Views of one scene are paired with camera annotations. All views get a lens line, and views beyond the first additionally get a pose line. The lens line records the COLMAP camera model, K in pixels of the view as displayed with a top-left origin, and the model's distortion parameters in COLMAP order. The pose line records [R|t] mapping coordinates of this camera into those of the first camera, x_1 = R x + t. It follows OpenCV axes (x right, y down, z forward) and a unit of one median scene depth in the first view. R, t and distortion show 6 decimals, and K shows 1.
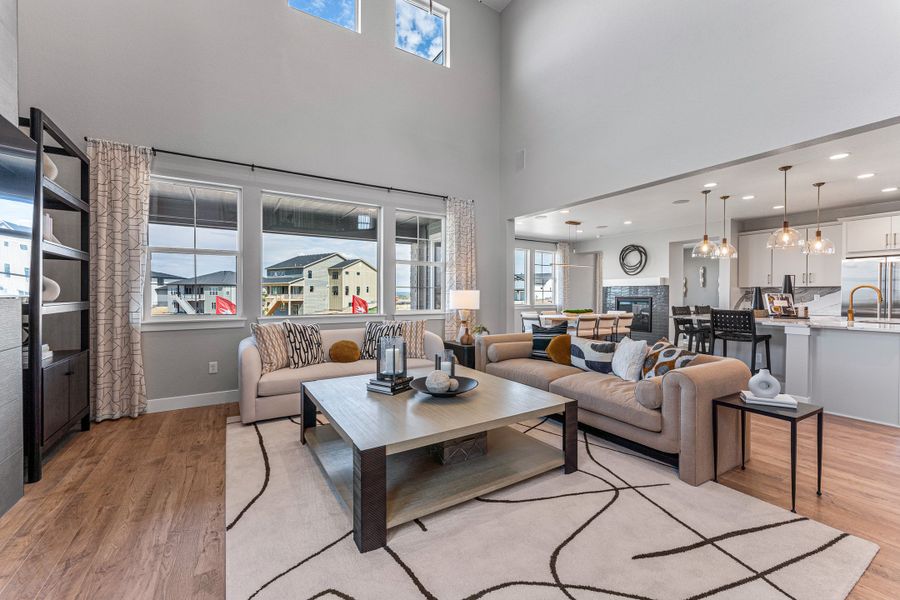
lens RADIAL K [[363.7, 0, 453.4], [0, 363.7, 295.2], [0, 0, 1]] dist [0.008850, 0.001119]
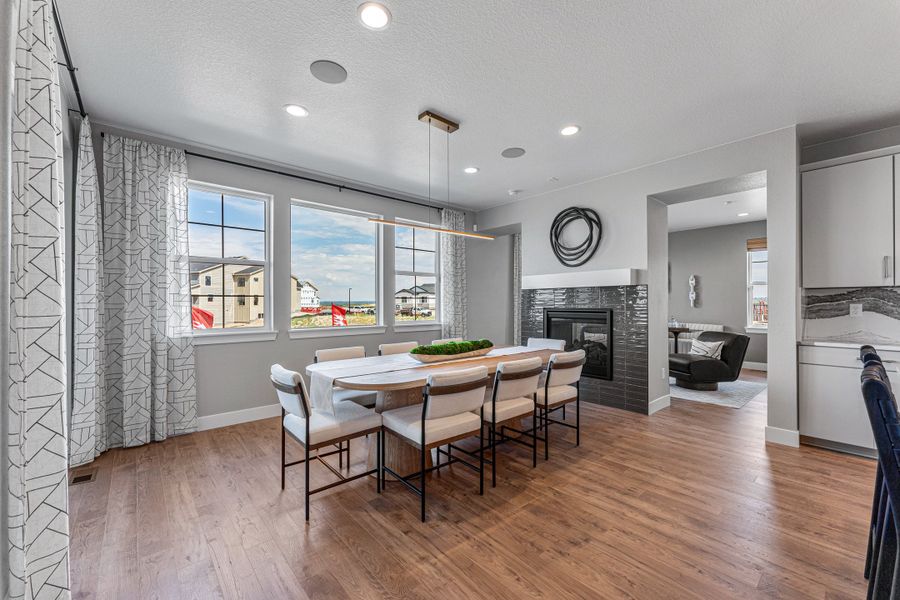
lens RADIAL K [[363.7, 0, 450.9], [0, 363.7, 302.2], [0, 0, 1]] dist [0.008850, 0.001119]
pose [[0.985860, -0.001503, 0.167563, 0.226631], [0.002532, 0.999979, -0.005929, -0.001829], [-0.167551, 0.006270, 0.985844, 0.508199]]
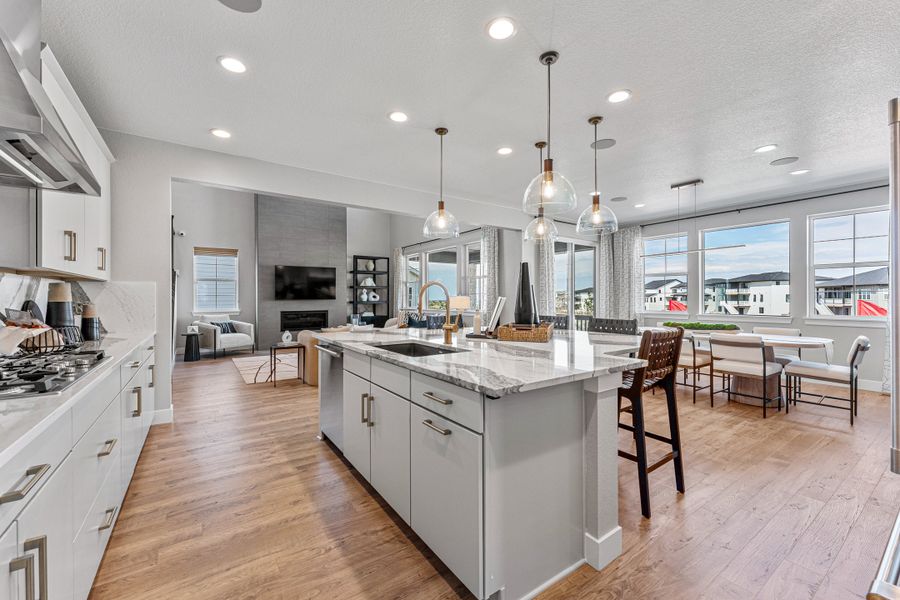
lens RADIAL K [[363.7, 0, 450.8], [0, 363.7, 298.2], [0, 0, 1]] dist [0.008850, 0.001119]
pose [[0.060402, 0.002731, -0.998170, 0.725012], [-0.006501, 0.999976, 0.002342, 0.000511], [0.998153, 0.006347, 0.060418, 0.463827]]
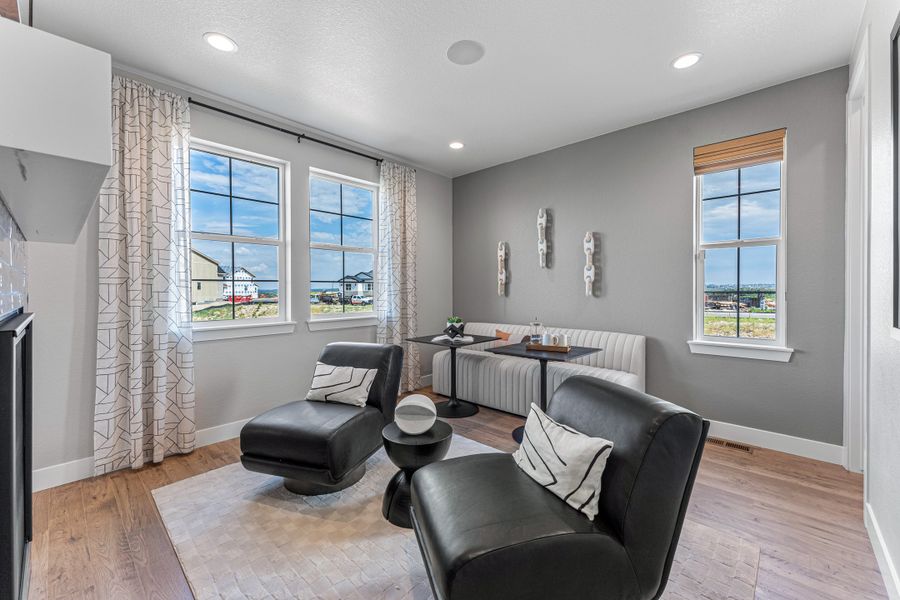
lens RADIAL K [[363.7, 0, 462.1], [0, 363.7, 289.5], [0, 0, 1]] dist [0.008850, 0.001119]
pose [[0.960177, -0.007721, 0.279285, 0.280556], [0.007715, 0.999970, 0.001119, -0.002719], [-0.279285, 0.001080, 0.960208, 0.643107]]
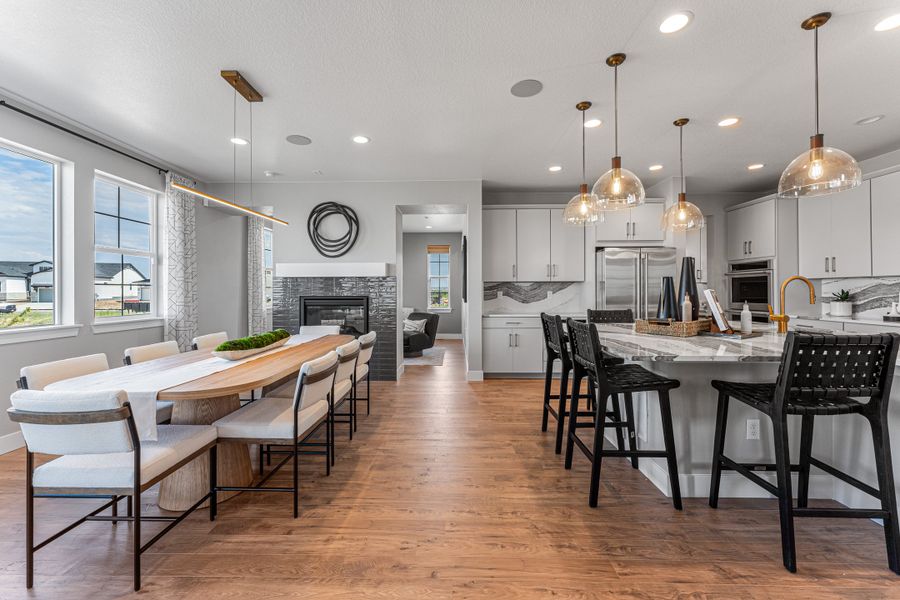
lens RADIAL K [[363.7, 0, 447.7], [0, 363.7, 292.2], [0, 0, 1]] dist [0.008850, 0.001119]
pose [[0.544764, -0.005080, 0.838574, 0.117589], [0.006533, 0.999977, 0.001814, -0.001880], [-0.838564, 0.004490, 0.544785, 0.537909]]
